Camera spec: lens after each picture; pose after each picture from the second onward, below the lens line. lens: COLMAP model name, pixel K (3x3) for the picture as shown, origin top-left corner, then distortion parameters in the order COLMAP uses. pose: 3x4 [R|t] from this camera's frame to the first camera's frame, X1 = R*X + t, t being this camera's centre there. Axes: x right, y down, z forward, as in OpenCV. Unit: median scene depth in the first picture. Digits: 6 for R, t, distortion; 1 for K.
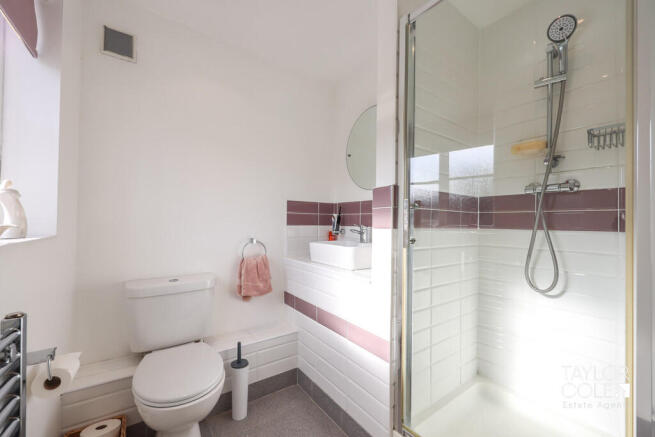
lens RADIAL K [[262.5, 0, 328.5], [0, 262.5, 220.7], [0, 0, 1]] dist [-0.001489, -0.000030]
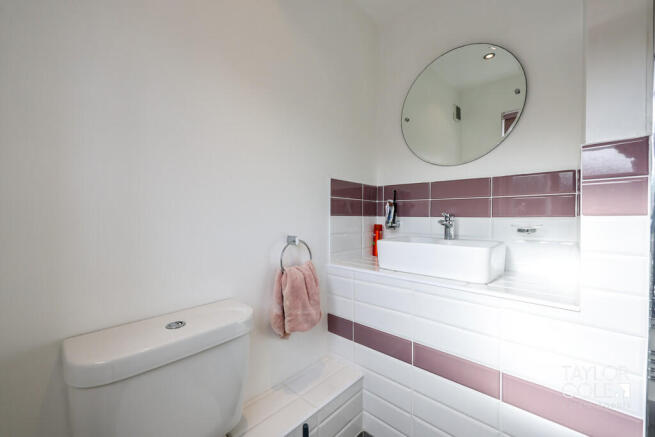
lens RADIAL K [[262.5, 0, 327.2], [0, 262.5, 219.7], [0, 0, 1]] dist [-0.001489, -0.000030]
pose [[0.979401, -0.007046, 0.201804, -0.327013], [0.003439, 0.999828, 0.018219, 0.016853], [-0.201898, -0.017150, 0.979256, 0.369953]]
